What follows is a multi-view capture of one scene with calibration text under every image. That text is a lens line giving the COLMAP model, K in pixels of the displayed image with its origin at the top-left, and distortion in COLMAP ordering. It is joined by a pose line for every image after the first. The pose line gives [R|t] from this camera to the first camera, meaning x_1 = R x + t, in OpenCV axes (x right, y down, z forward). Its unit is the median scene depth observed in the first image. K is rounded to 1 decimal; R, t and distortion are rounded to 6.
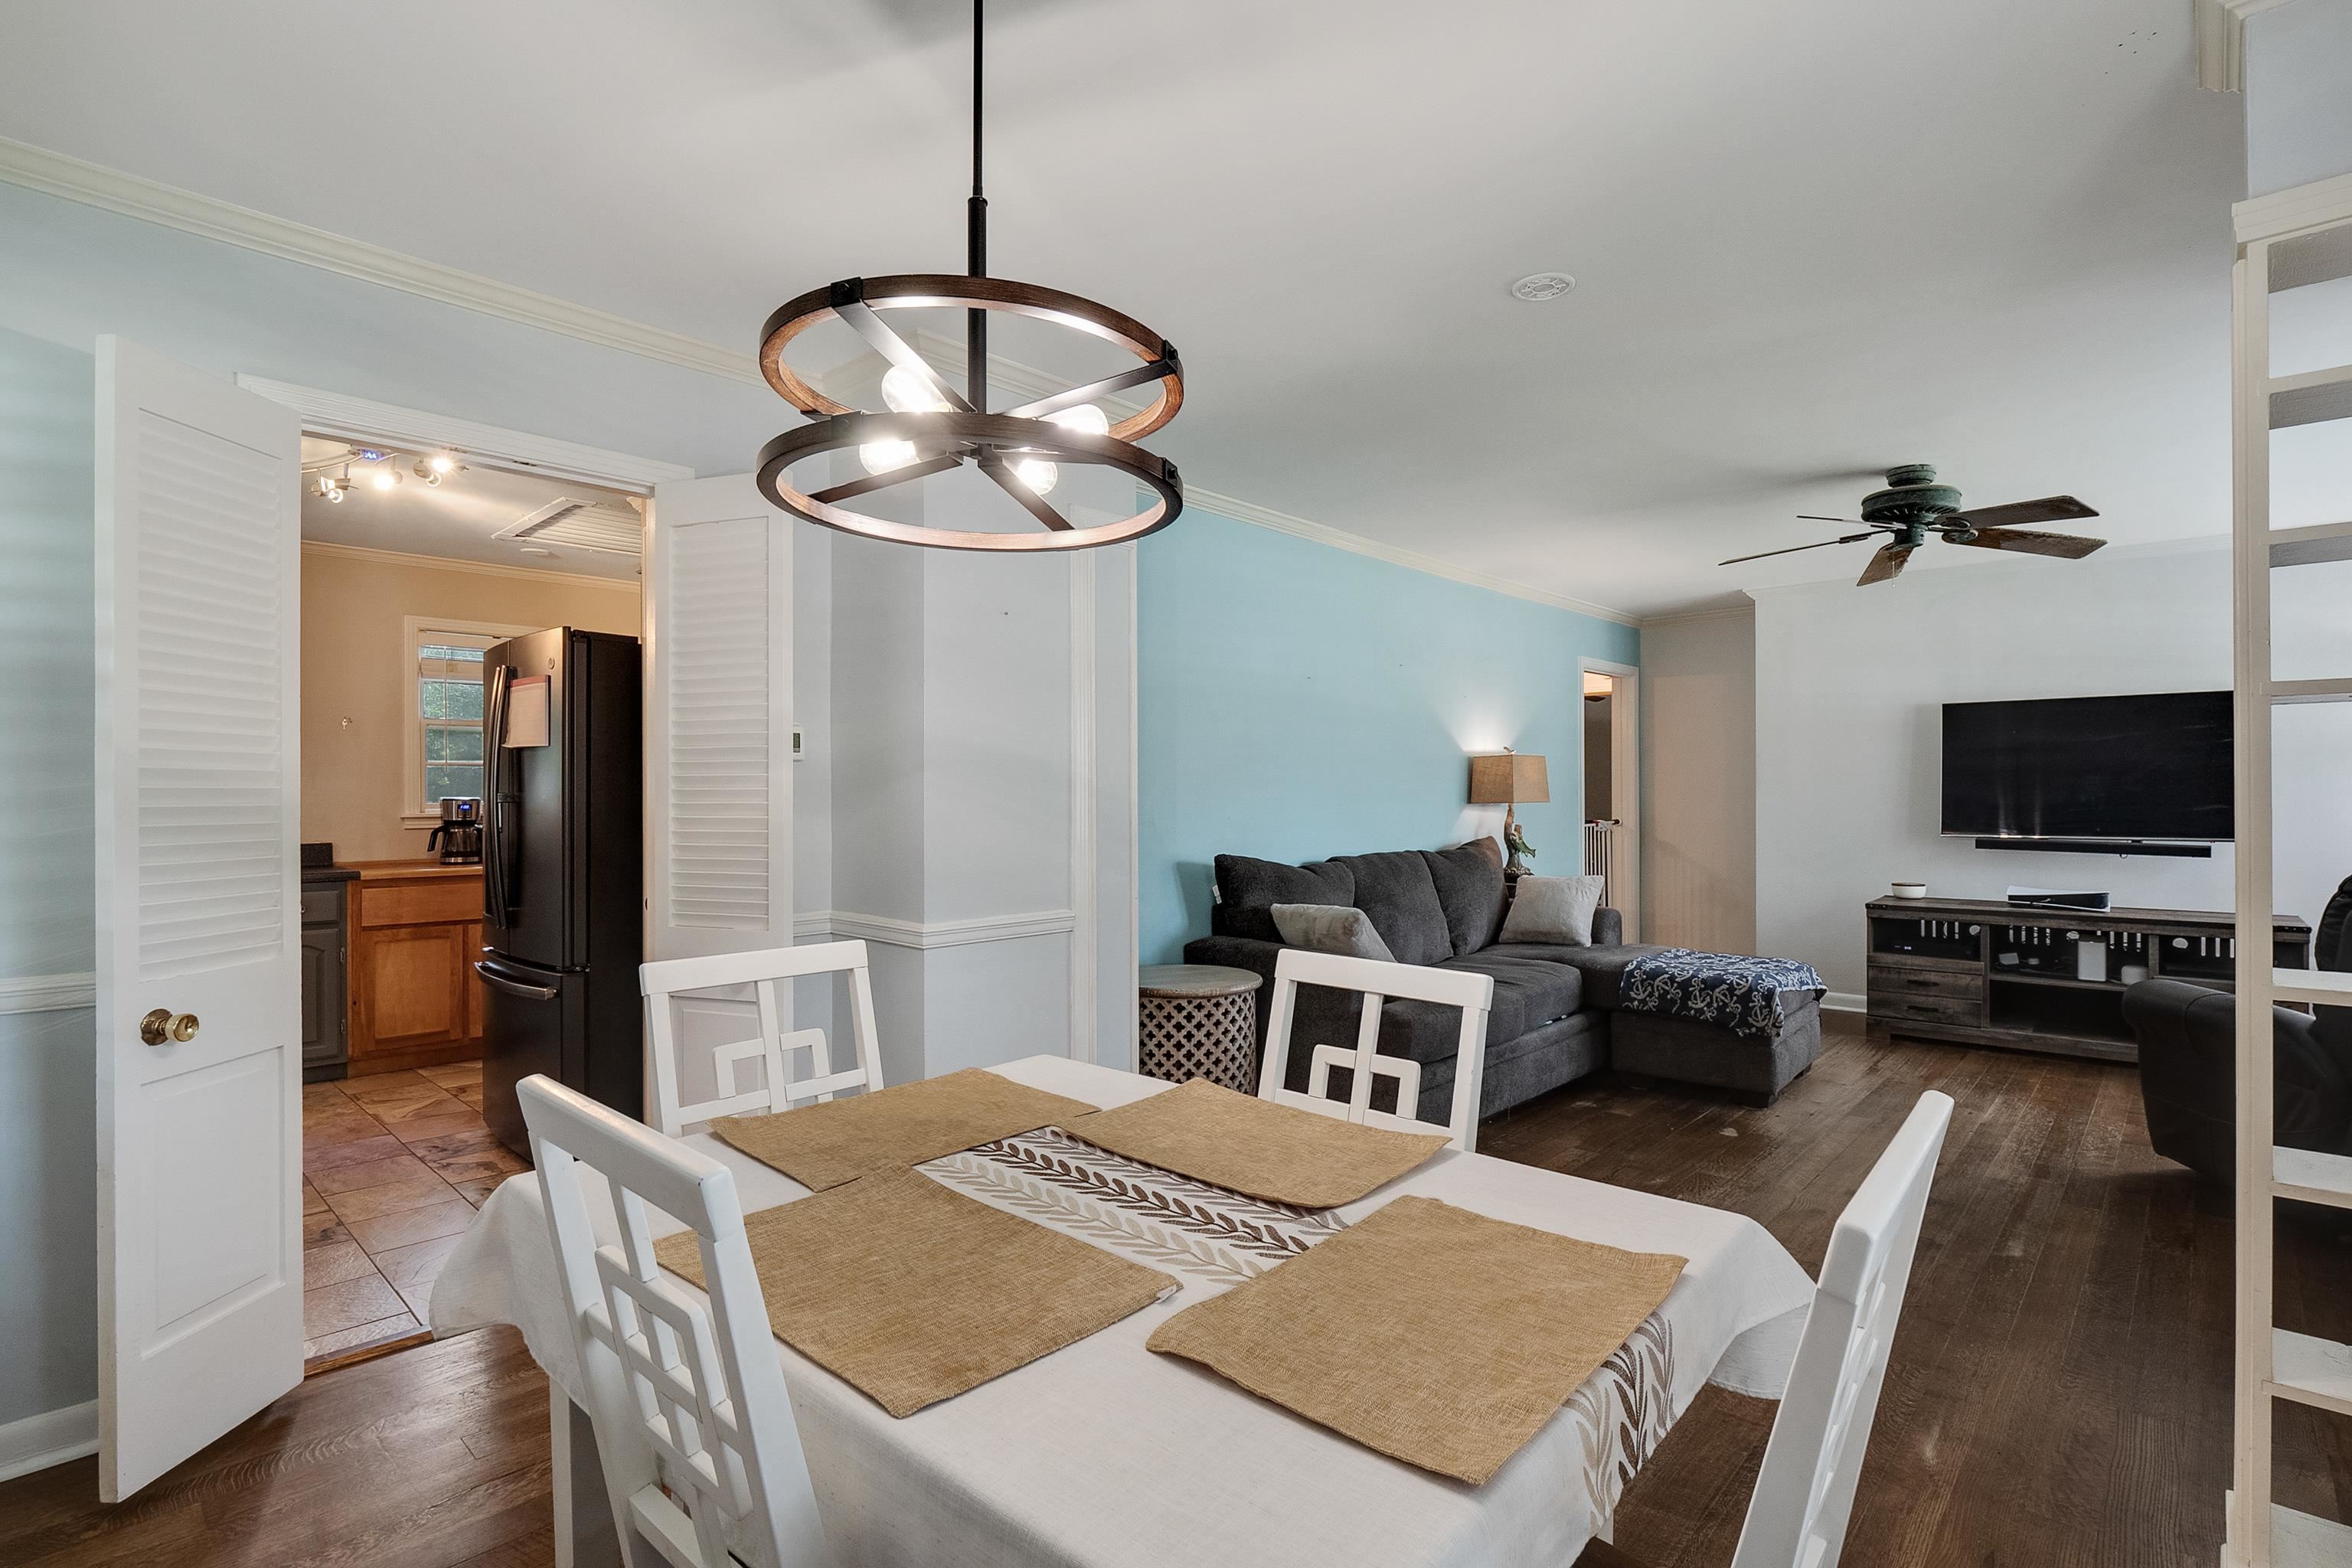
lens RADIAL K [[1111.7, 0, 1177.1], [0, 1111.7, 793.5], [0, 0, 1]] dist [-0.004618, -0.004041]
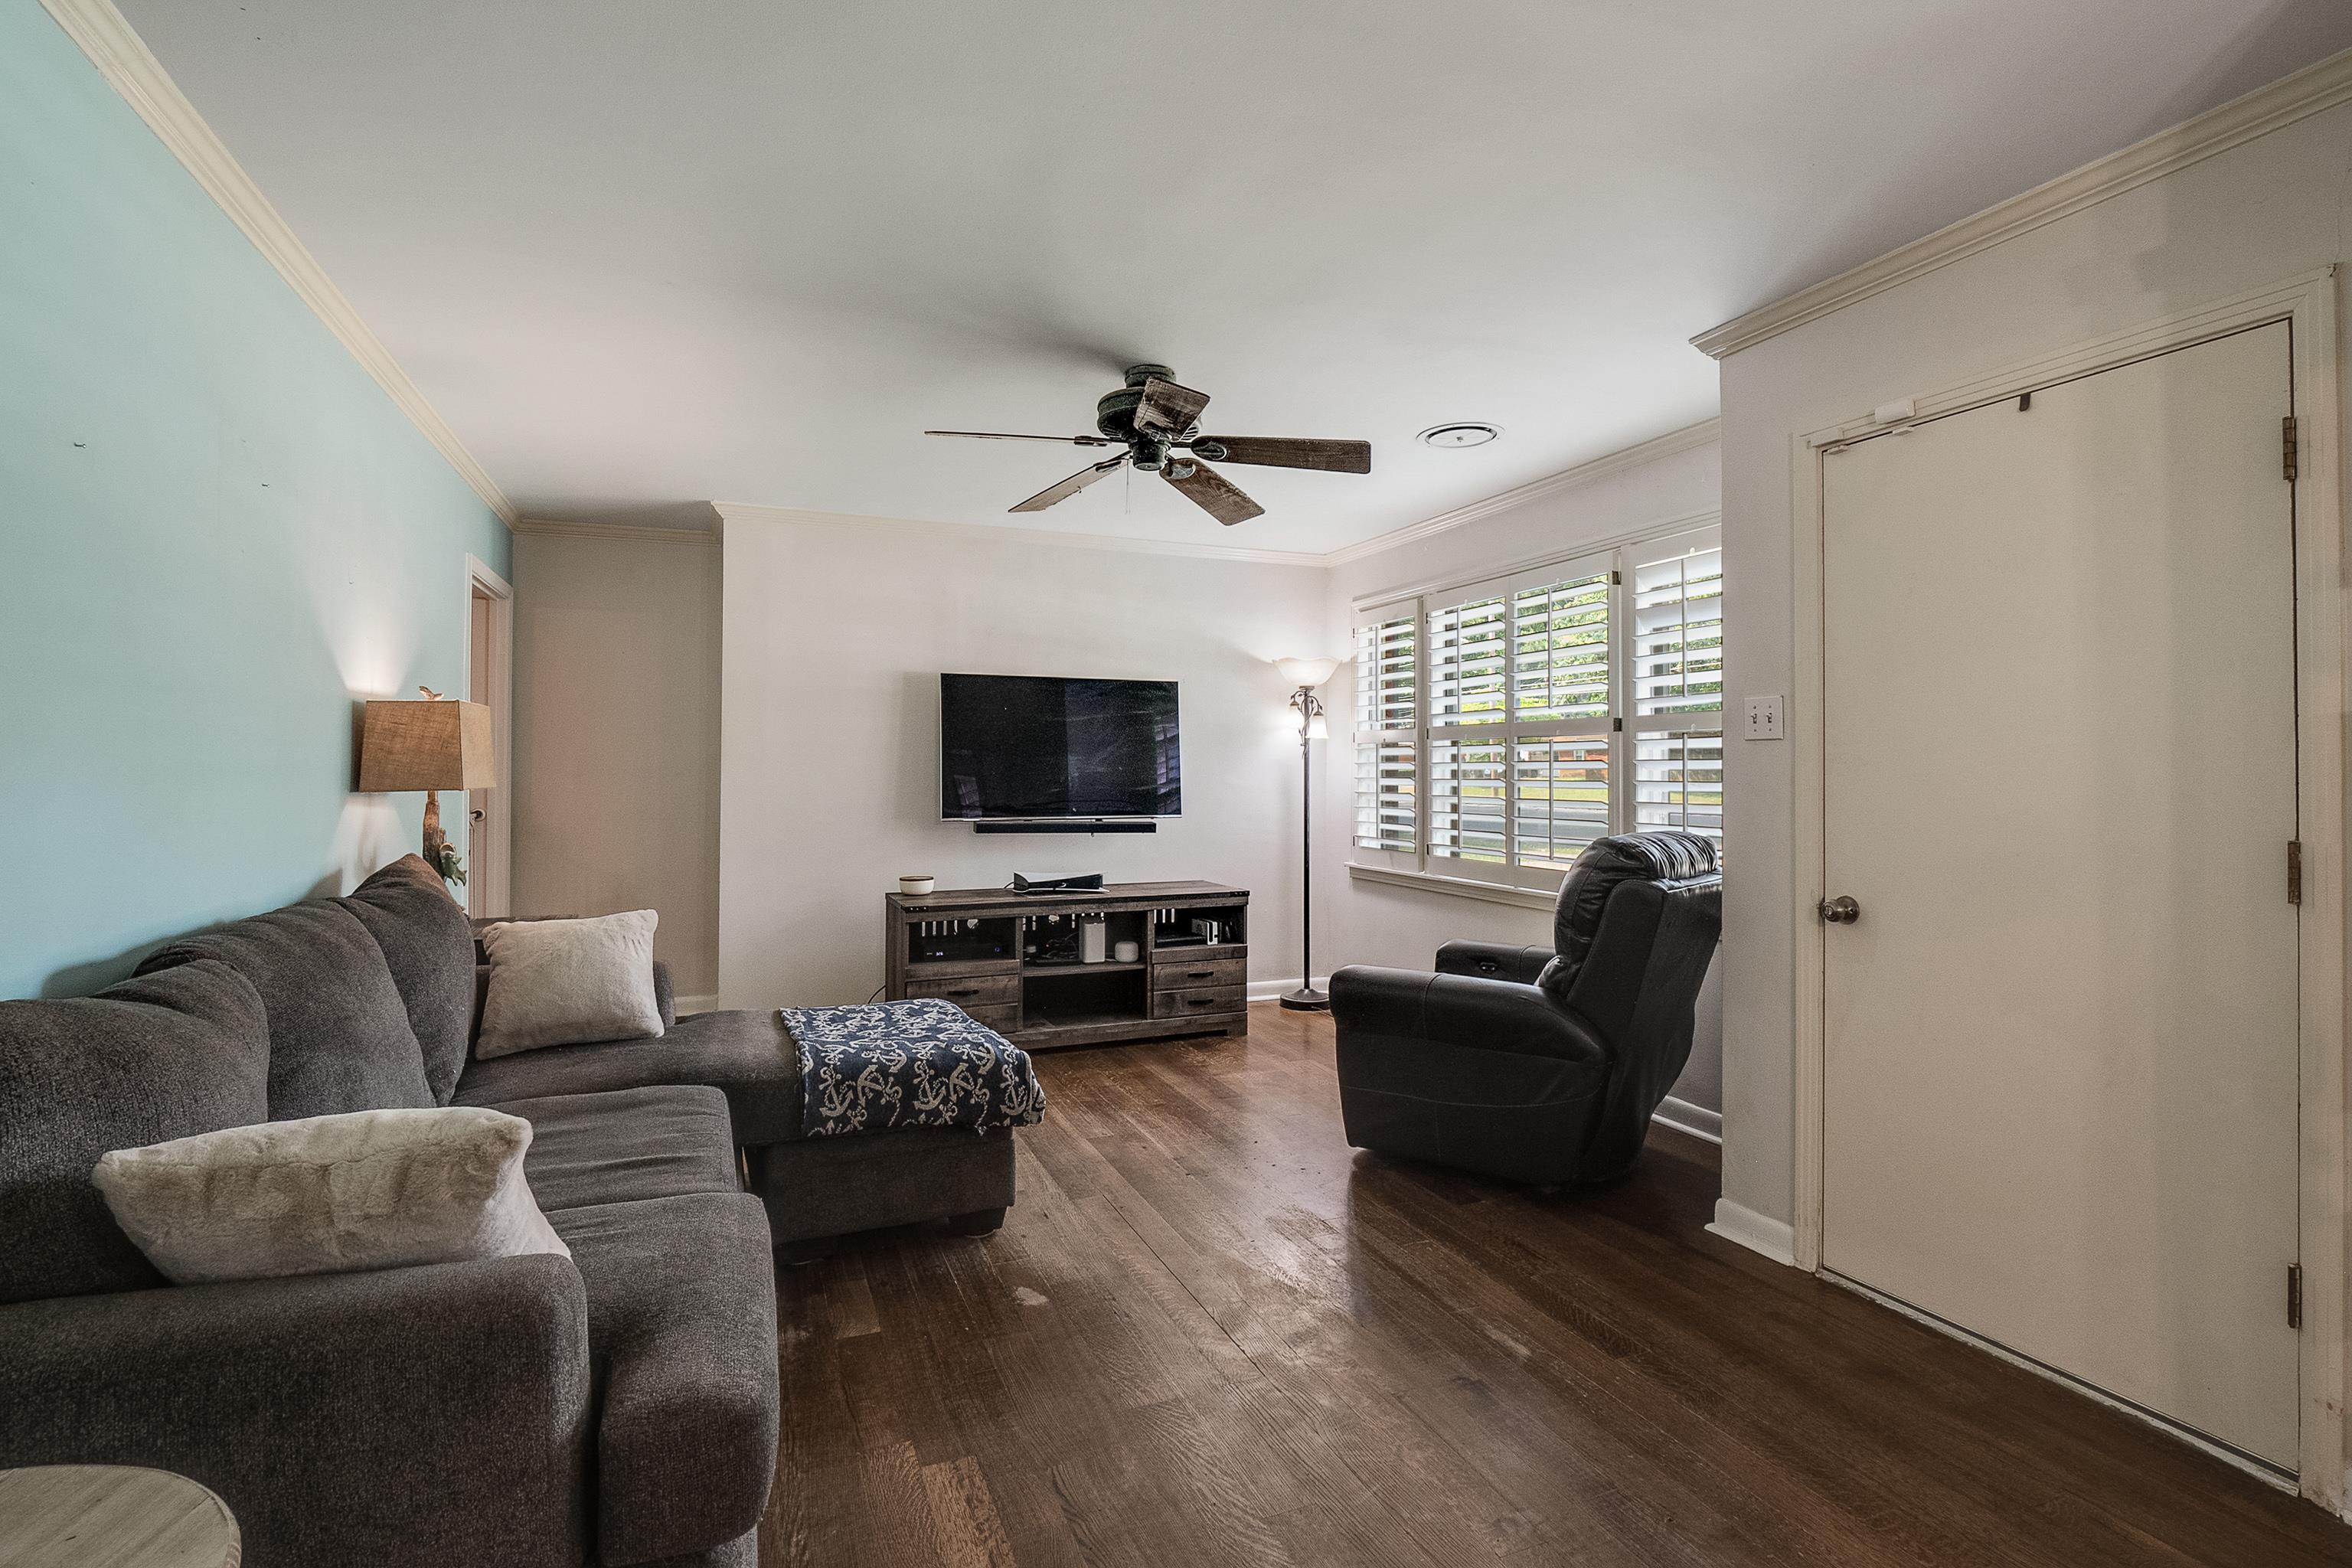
lens RADIAL K [[1108.2, 0, 1180.5], [0, 1108.2, 751.4], [0, 0, 1]] dist [-0.011800, -0.000894]
pose [[0.418326, 0.019571, 0.908086, -0.045245], [-0.002566, 0.999789, -0.020366, 0.000055], [-0.908293, 0.006190, 0.418288, 0.517181]]
